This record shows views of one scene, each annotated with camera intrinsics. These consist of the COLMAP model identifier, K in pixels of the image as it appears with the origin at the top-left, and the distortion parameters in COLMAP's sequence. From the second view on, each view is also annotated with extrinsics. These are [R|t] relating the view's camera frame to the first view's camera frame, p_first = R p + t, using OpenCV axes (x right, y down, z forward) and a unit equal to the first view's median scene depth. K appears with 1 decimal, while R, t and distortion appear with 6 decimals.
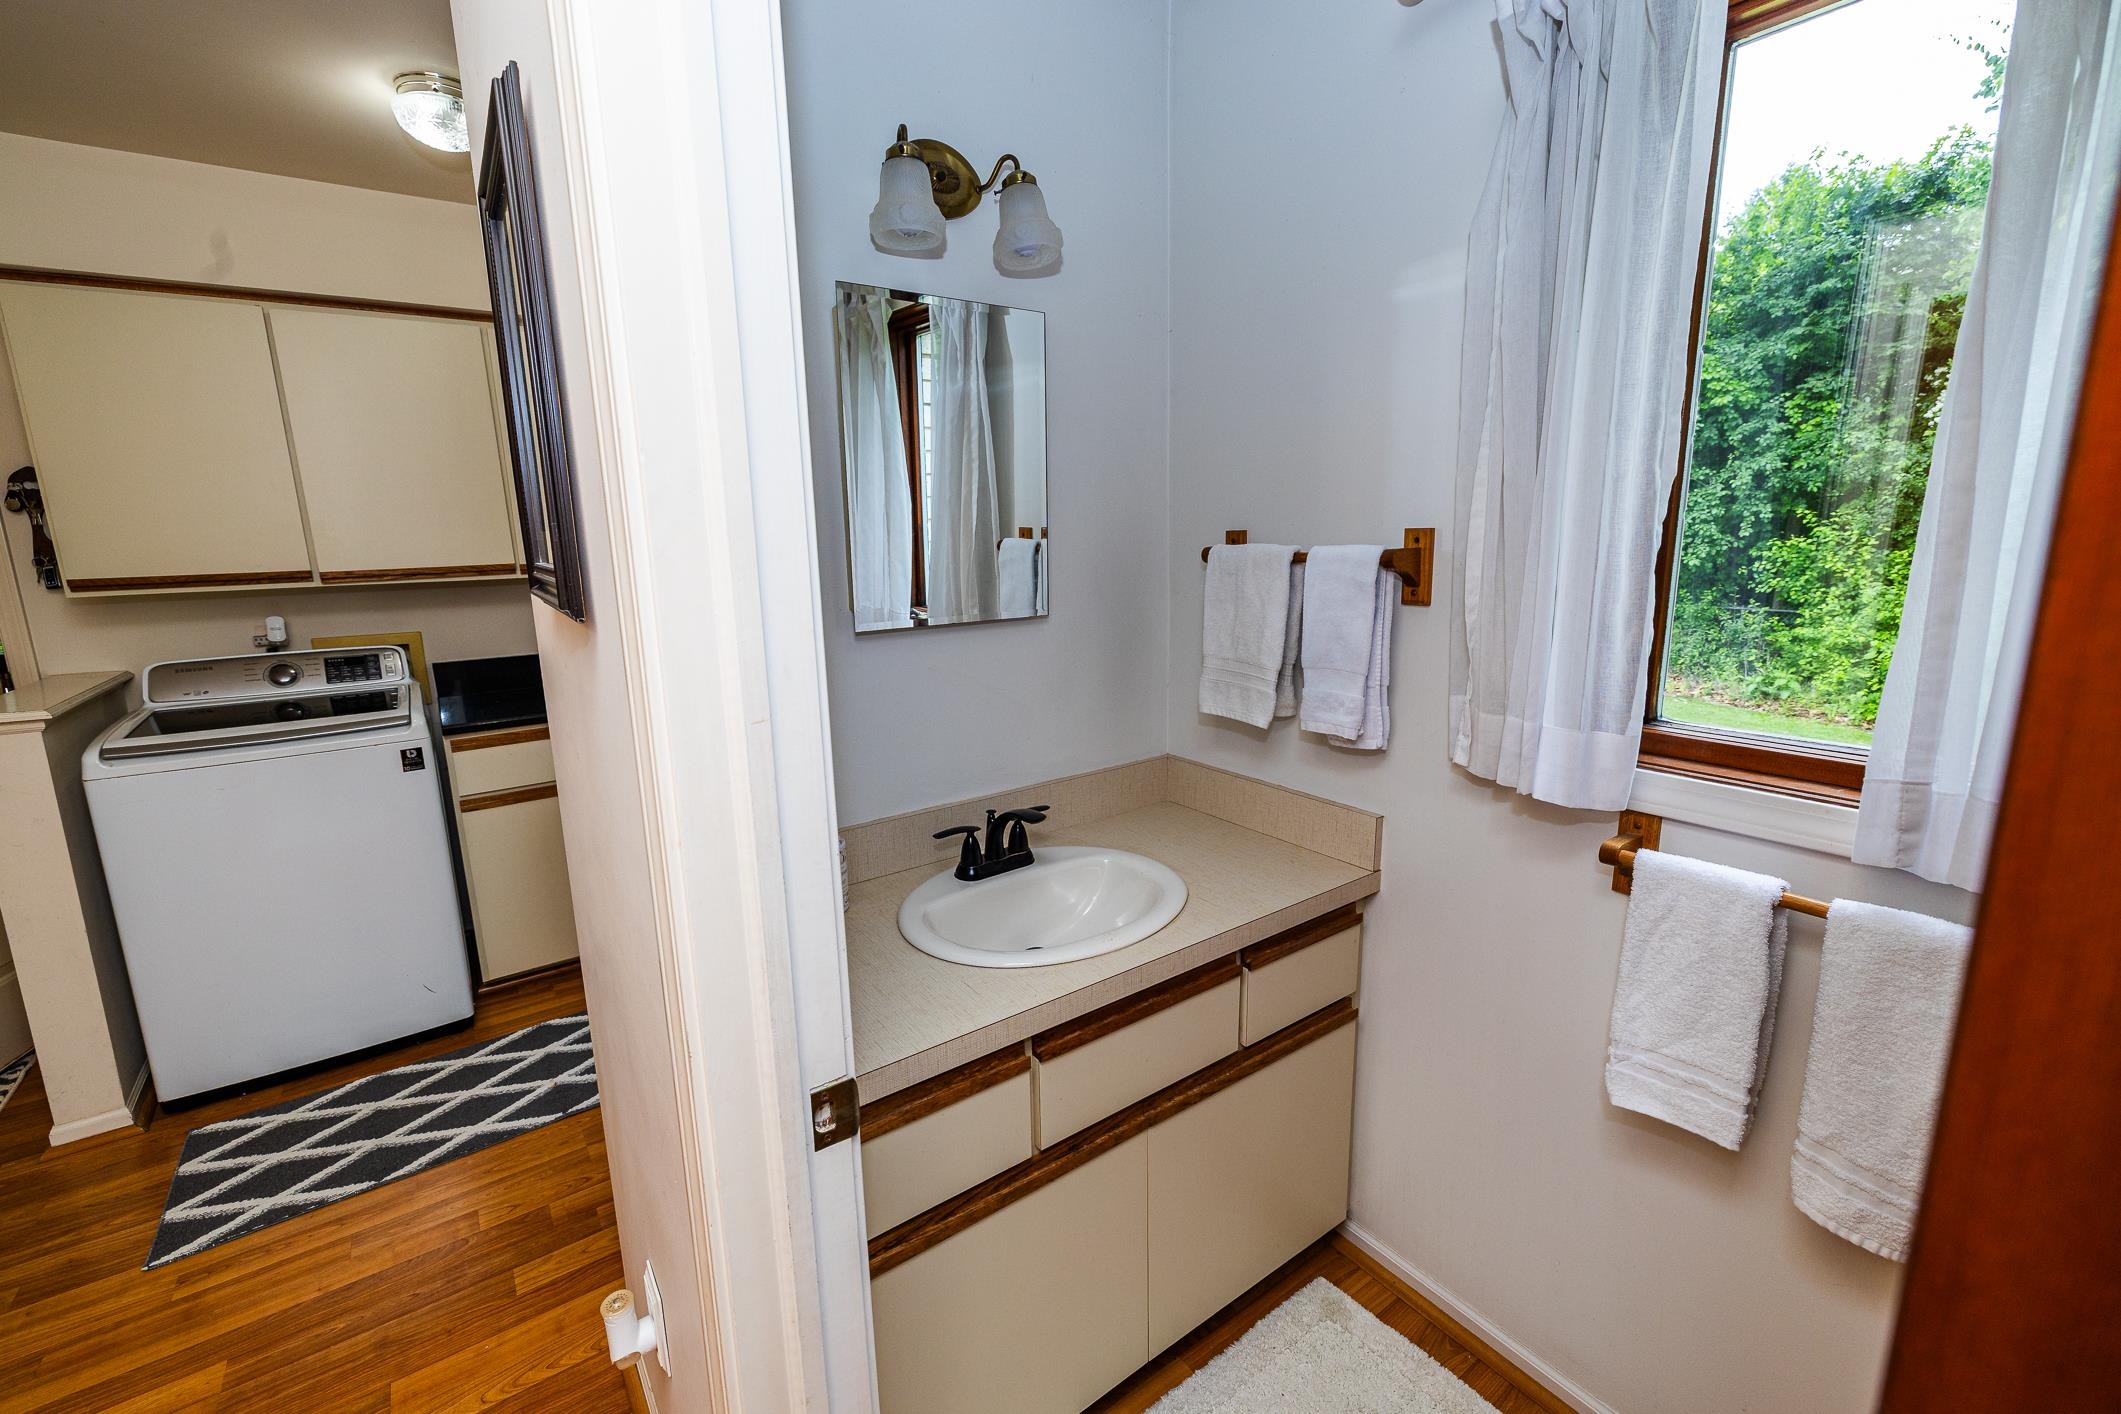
lens RADIAL K [[895.0, 0, 1049.7], [0, 895.0, 699.9], [0, 0, 1]] dist [-0.000608, 0.000137]
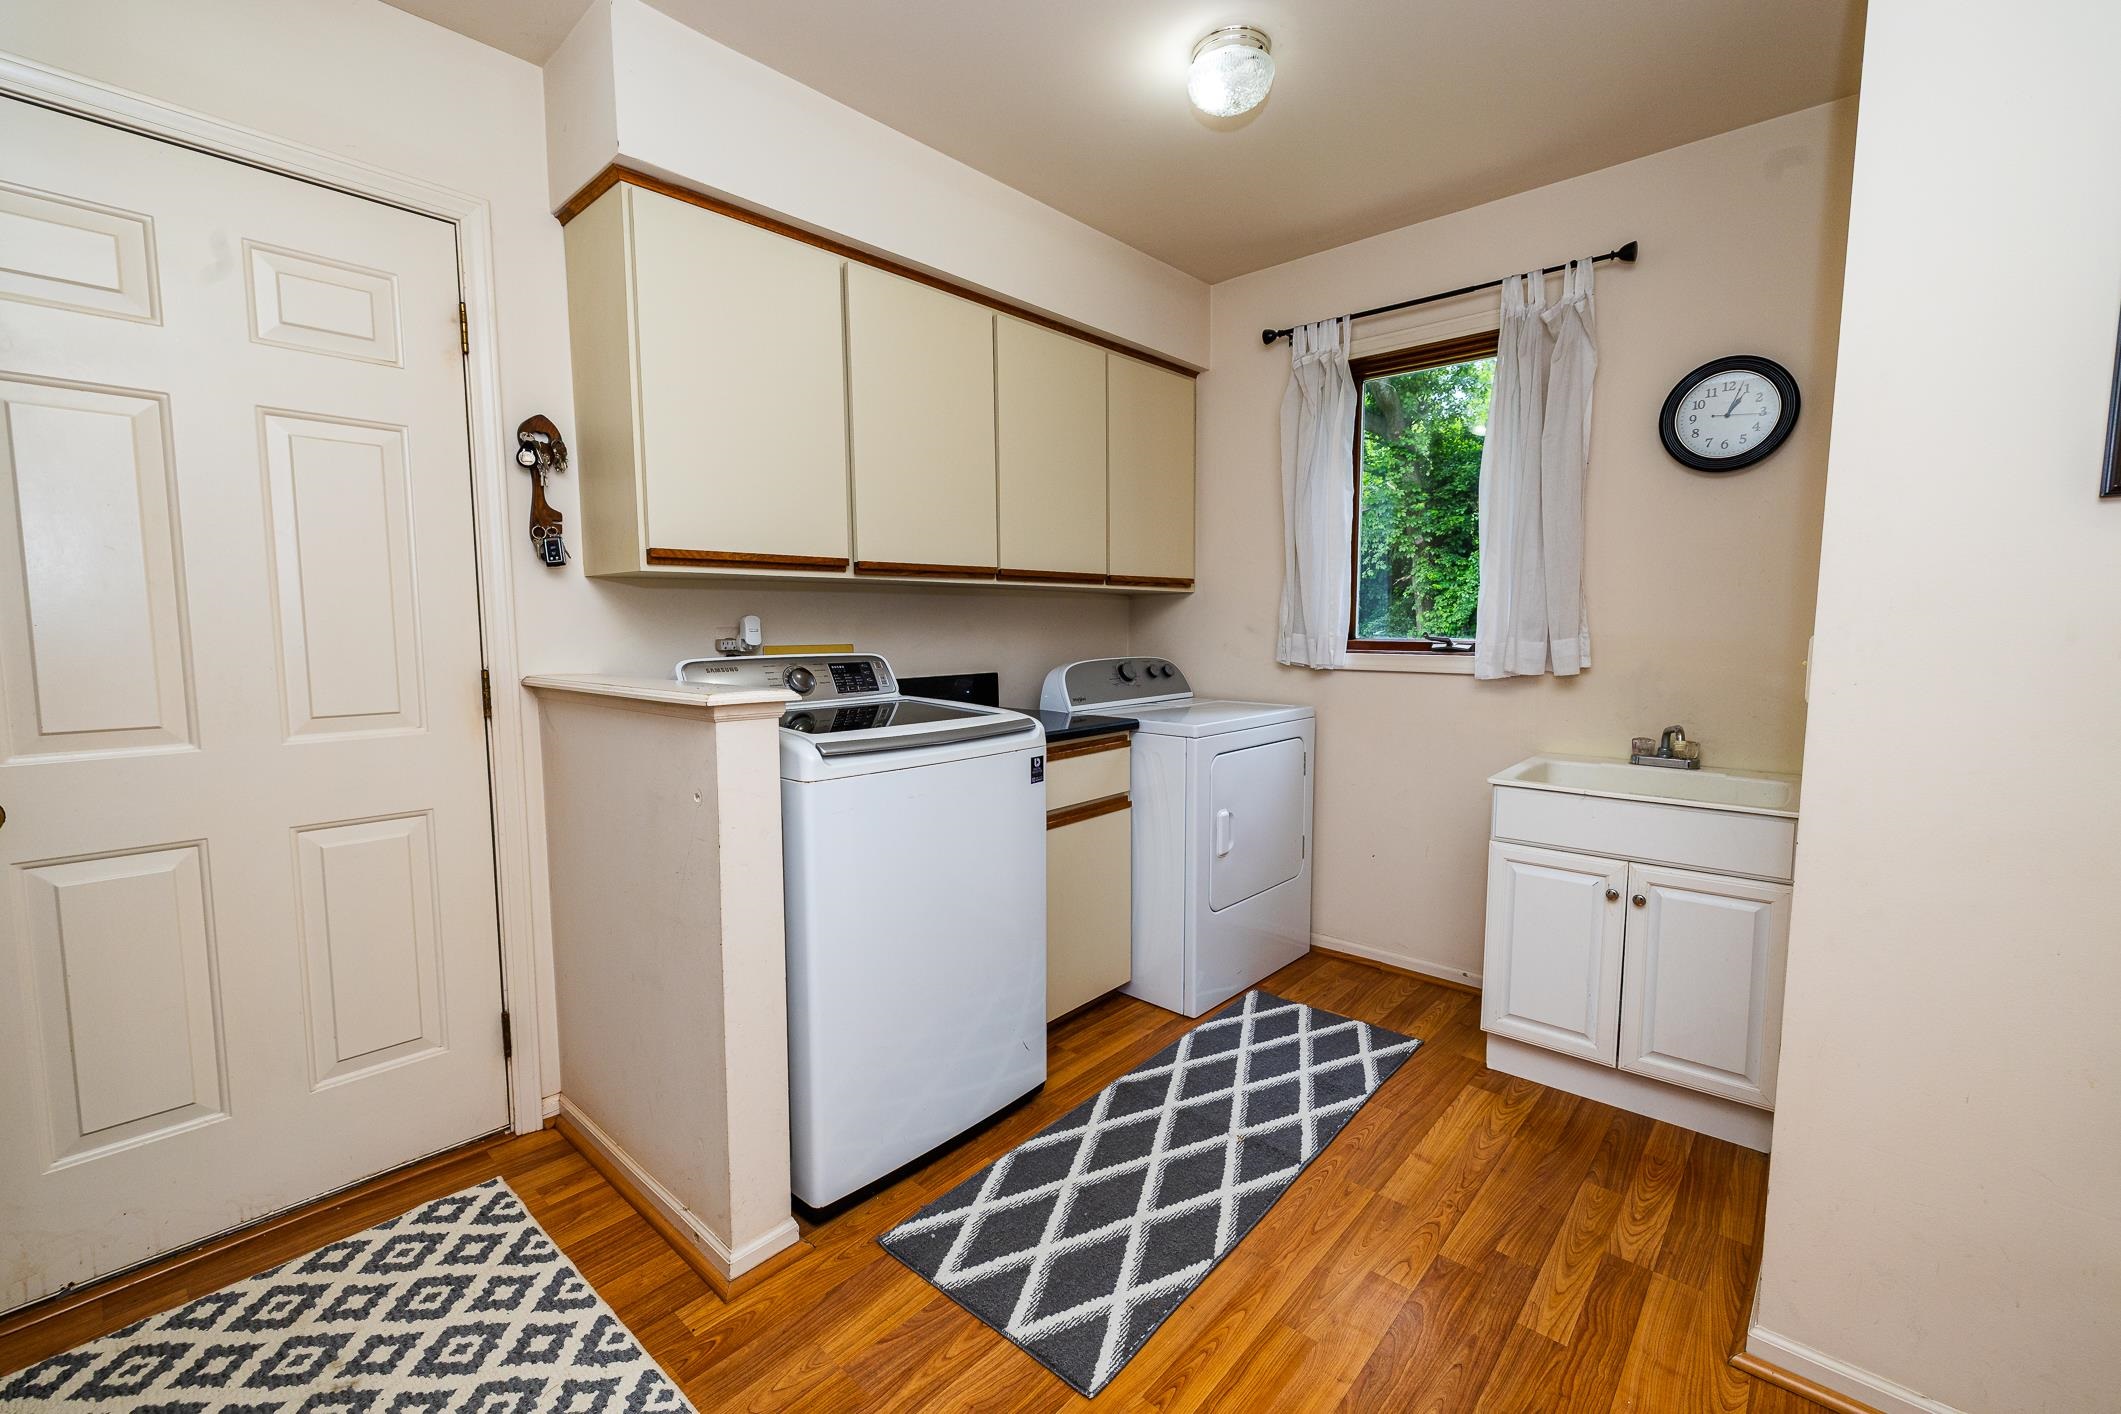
lens RADIAL K [[895.0, 0, 1049.7], [0, 895.0, 699.9], [0, 0, 1]] dist [-0.000608, 0.000137]
pose [[0.975803, 0.000502, 0.218653, -0.905951], [0.023390, 0.994020, -0.106666, 0.094878], [-0.217399, 0.109199, 0.969955, 0.151727]]
